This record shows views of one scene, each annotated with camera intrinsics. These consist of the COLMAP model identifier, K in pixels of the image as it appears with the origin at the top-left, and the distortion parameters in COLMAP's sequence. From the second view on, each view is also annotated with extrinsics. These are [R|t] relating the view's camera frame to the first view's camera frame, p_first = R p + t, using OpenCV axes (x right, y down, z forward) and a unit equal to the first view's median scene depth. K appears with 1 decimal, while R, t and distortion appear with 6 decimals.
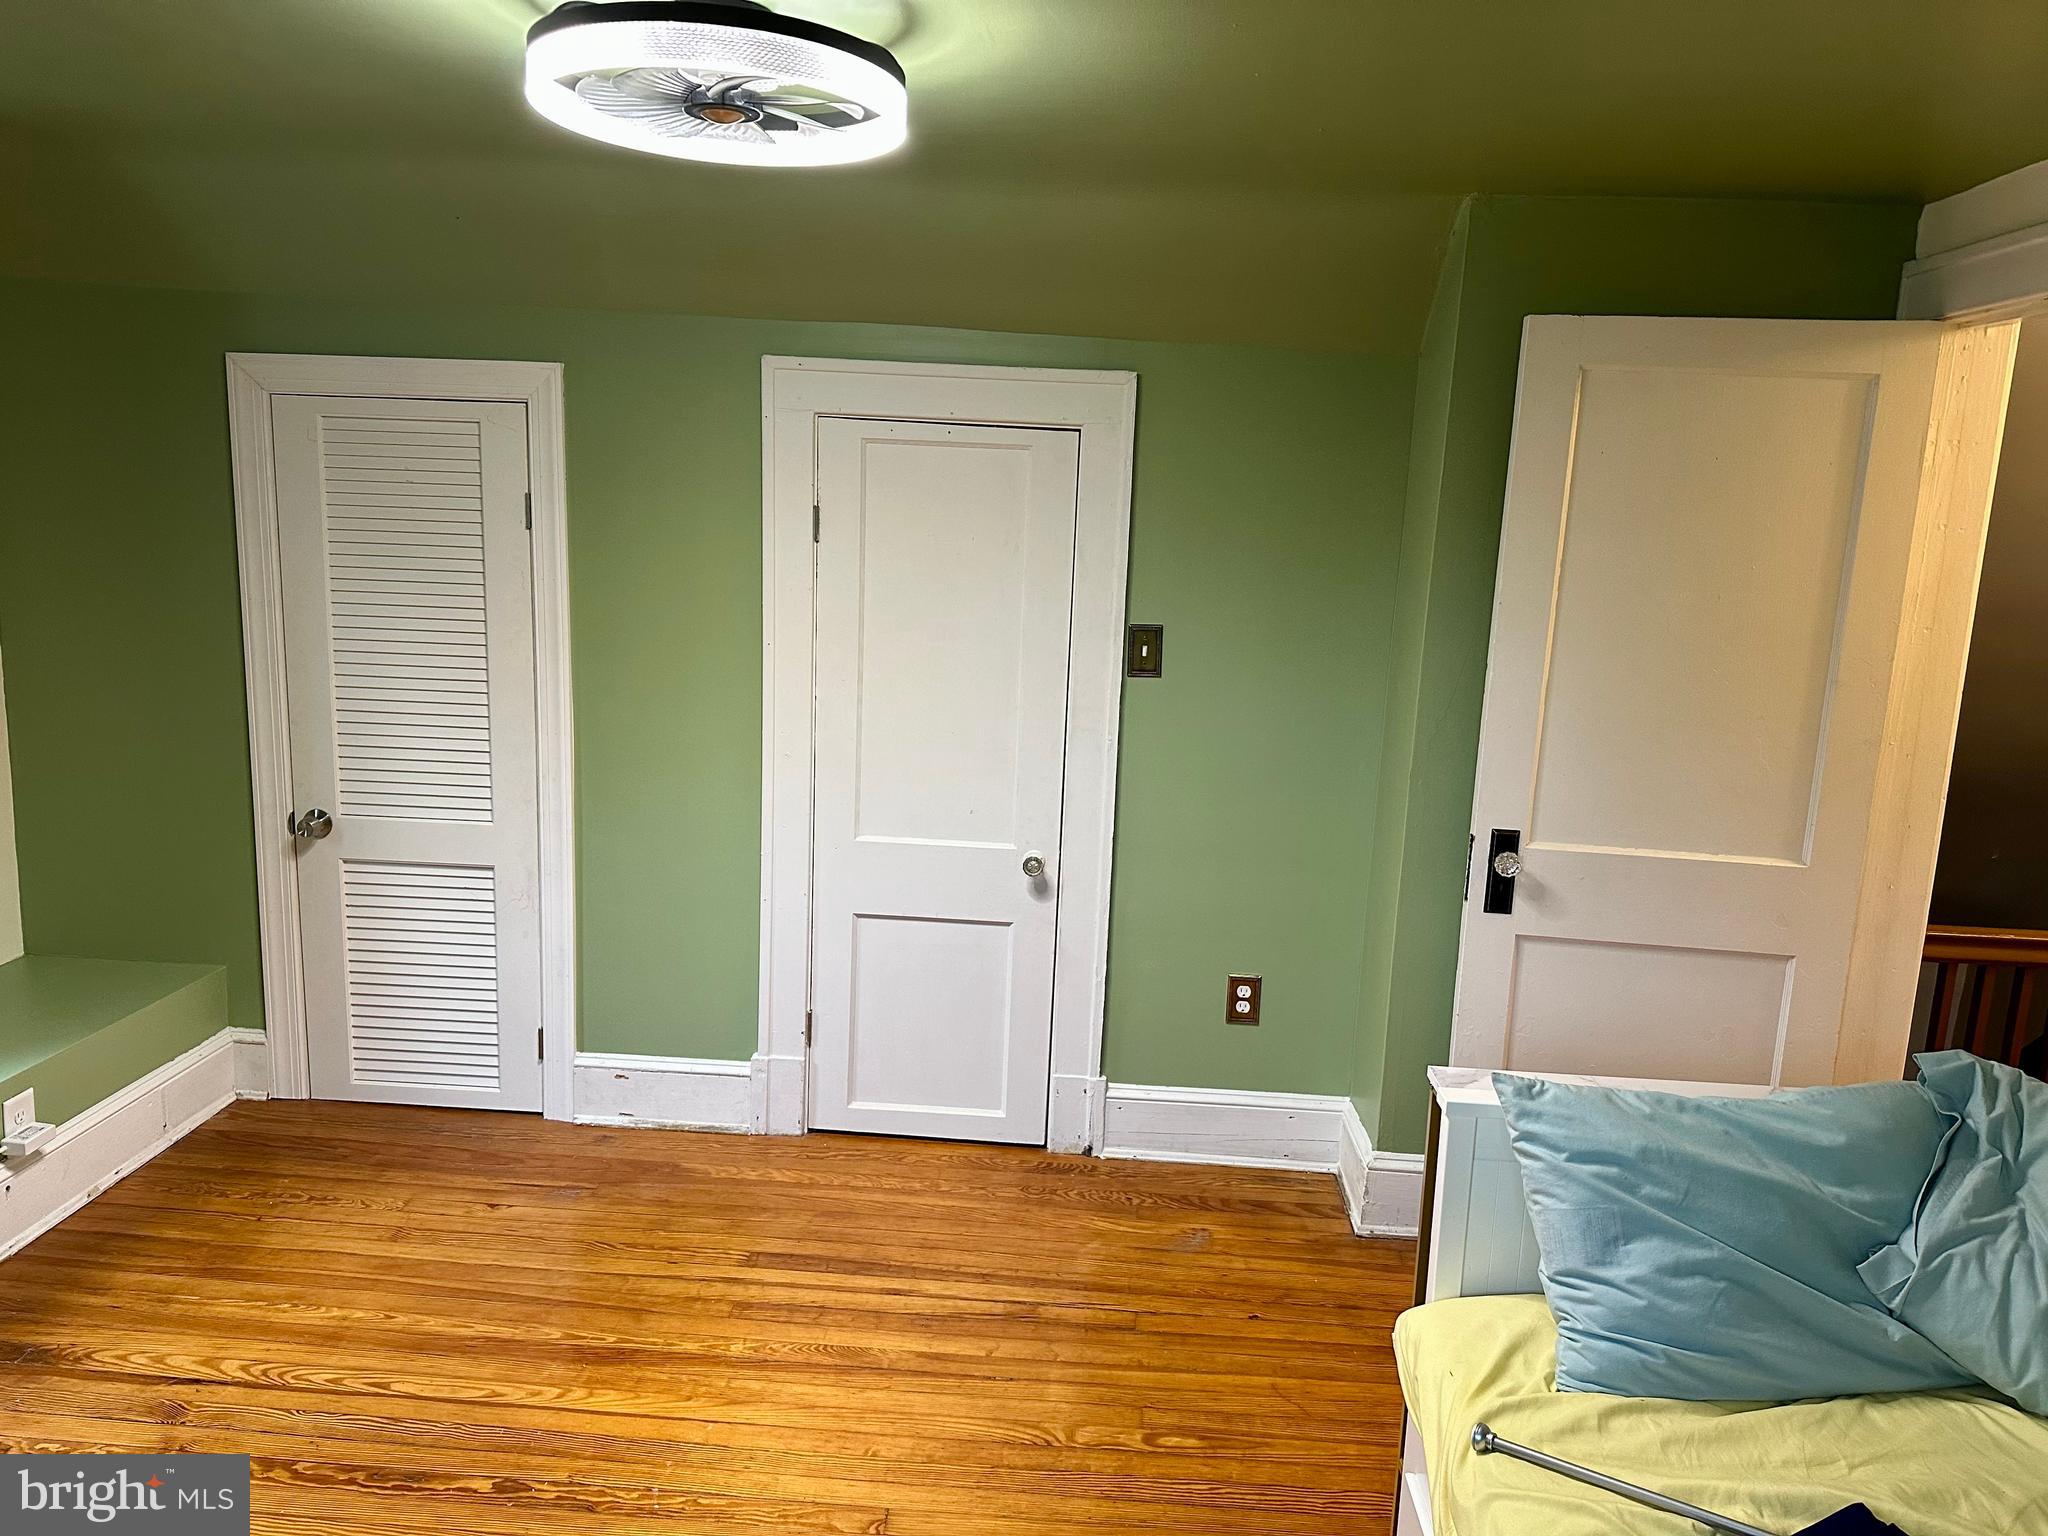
lens RADIAL K [[1438.2, 0, 1036.1], [0, 1438.2, 766.1], [0, 0, 1]] dist [0.032688, -0.046959]
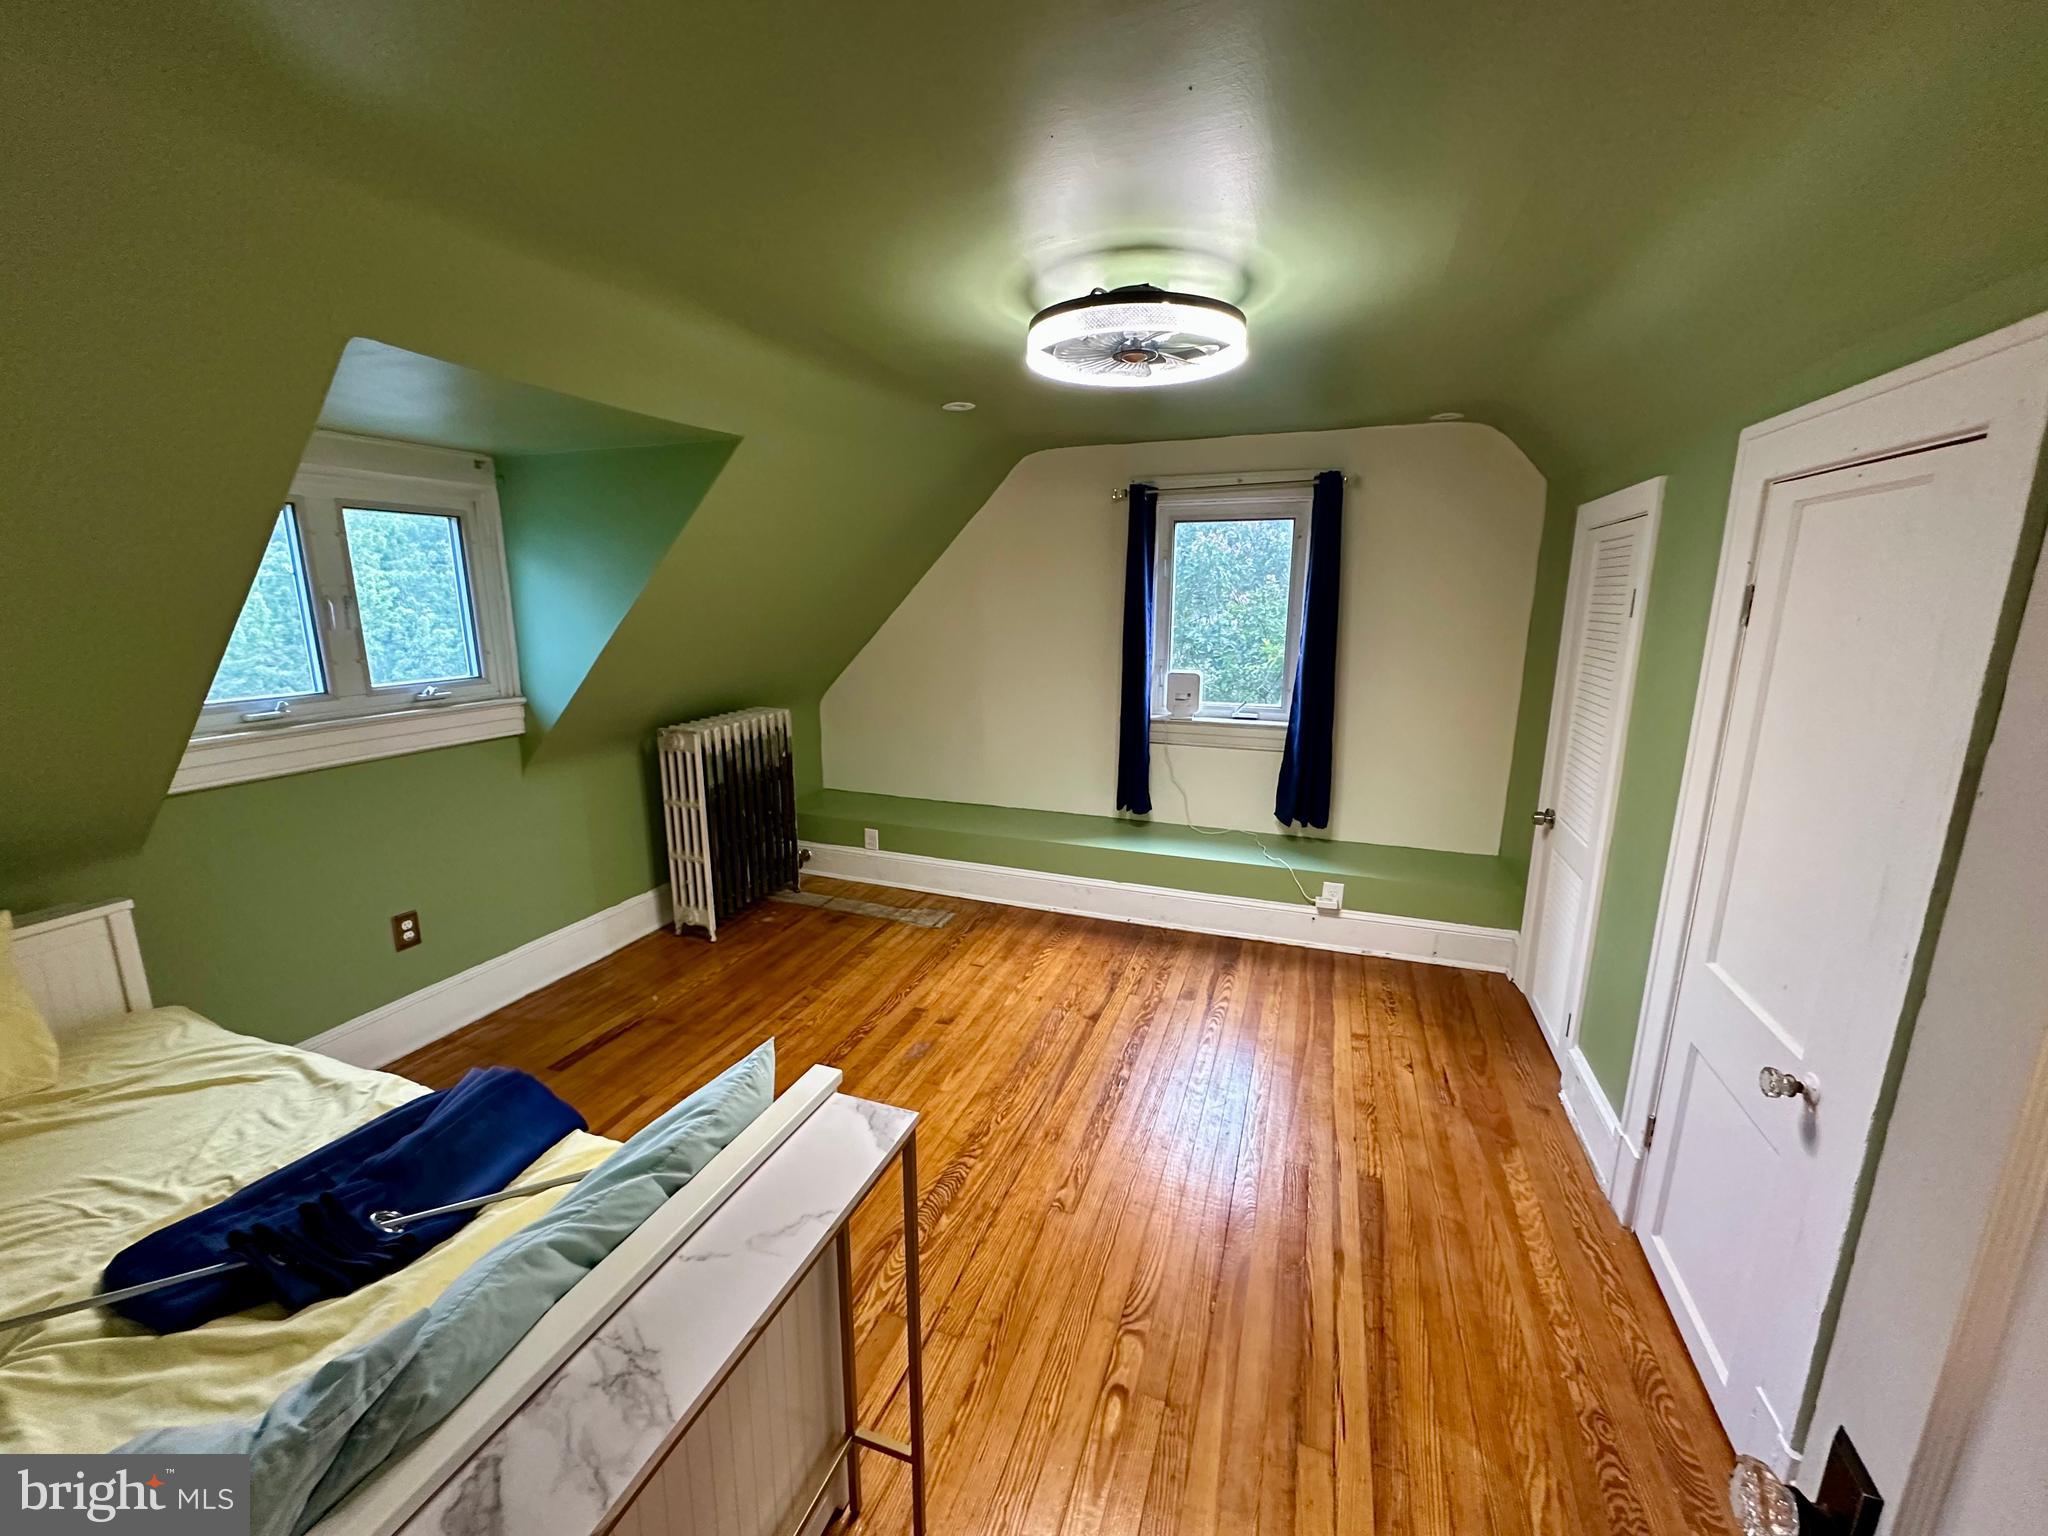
lens RADIAL K [[820.4, 0, 1014.0], [0, 820.4, 768.7], [0, 0, 1]] dist [-0.000585, -0.000277]
pose [[-0.306553, 0.161160, -0.938111, 0.540261], [-0.182374, 0.957359, 0.224062, -0.116693], [0.934219, 0.239774, -0.264089, 0.828700]]
